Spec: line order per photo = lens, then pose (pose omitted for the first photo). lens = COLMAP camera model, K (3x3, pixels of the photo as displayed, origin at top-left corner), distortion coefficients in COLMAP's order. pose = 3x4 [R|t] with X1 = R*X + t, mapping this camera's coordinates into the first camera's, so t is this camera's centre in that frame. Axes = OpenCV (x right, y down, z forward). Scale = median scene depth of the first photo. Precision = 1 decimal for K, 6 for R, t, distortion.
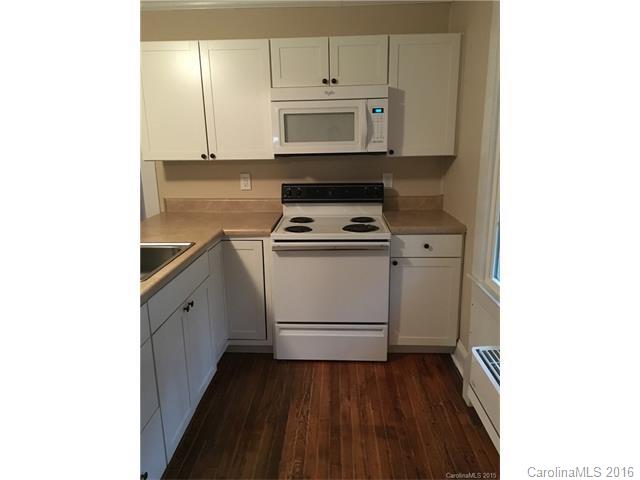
lens RADIAL K [[391.8, 0, 317.6], [0, 391.8, 235.7], [0, 0, 1]] dist [0.005133, 0.000532]
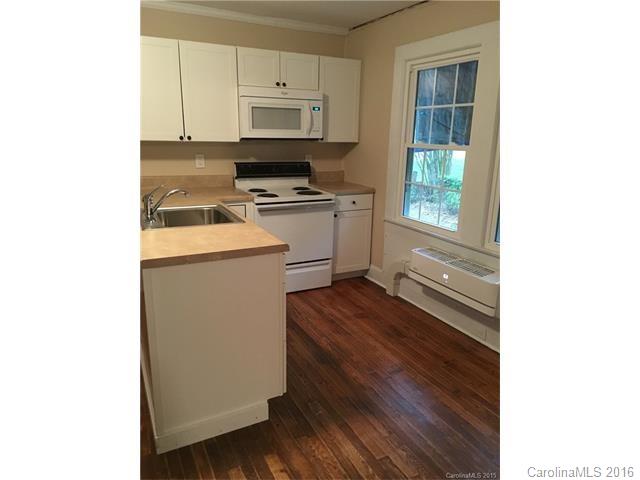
lens RADIAL K [[391.8, 0, 317.6], [0, 391.8, 235.7], [0, 0, 1]] dist [0.005133, 0.000532]
pose [[0.874465, -0.088601, 0.476928, -0.541088], [0.077739, 0.996067, 0.042507, 0.074492], [-0.478818, -0.000095, 0.877914, -0.236606]]
